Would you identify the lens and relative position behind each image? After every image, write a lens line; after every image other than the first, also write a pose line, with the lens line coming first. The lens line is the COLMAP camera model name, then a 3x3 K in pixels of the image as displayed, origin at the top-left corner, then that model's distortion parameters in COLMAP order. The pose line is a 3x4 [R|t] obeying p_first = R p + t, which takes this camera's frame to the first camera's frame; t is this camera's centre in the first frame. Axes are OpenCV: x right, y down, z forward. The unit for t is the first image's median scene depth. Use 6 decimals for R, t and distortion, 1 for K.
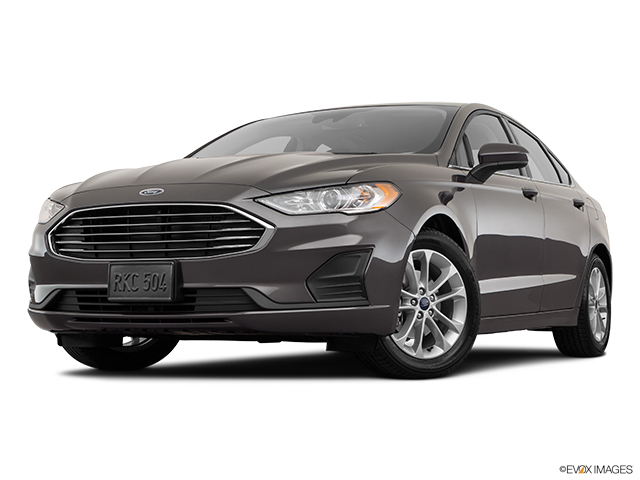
lens RADIAL K [[1230.4, 0, 321.7], [0, 1230.4, 242.5], [0, 0, 1]] dist [0.095594, 0.000000]
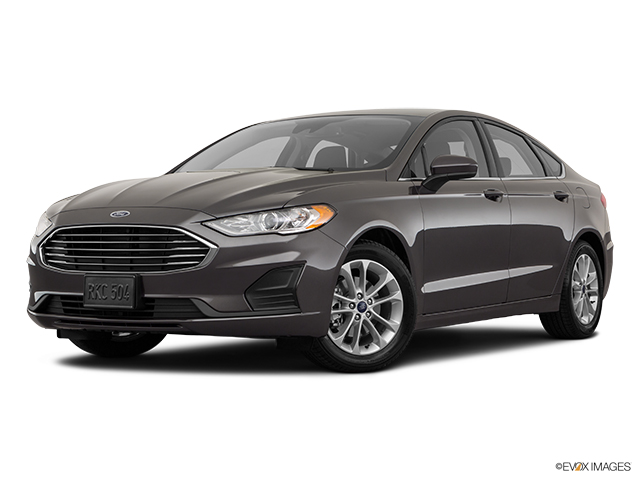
lens RADIAL K [[1314.5, 0, 318.4], [0, 1314.5, 242.1], [0, 0, 1]] dist [0.201951, 0.000000]
pose [[0.994674, 0.000278, -0.103072, 0.172658], [0.005008, 0.998685, 0.051025, -0.074758], [0.102951, -0.051269, 0.993364, -0.221864]]
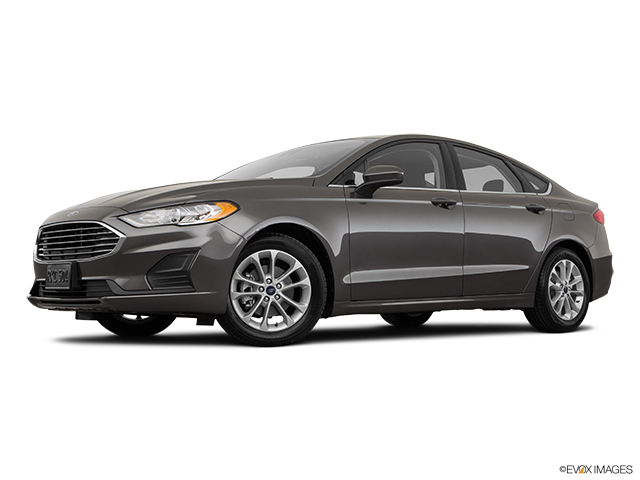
lens RADIAL K [[896.2, 0, 323.4], [0, 896.2, 244.9], [0, 0, 1]] dist [0.085829, 0.000000]
pose [[0.926472, -0.019166, -0.375876, 0.512590], [0.020207, 0.999795, -0.001173, 0.002554], [0.375821, -0.006509, 0.926669, 0.122761]]
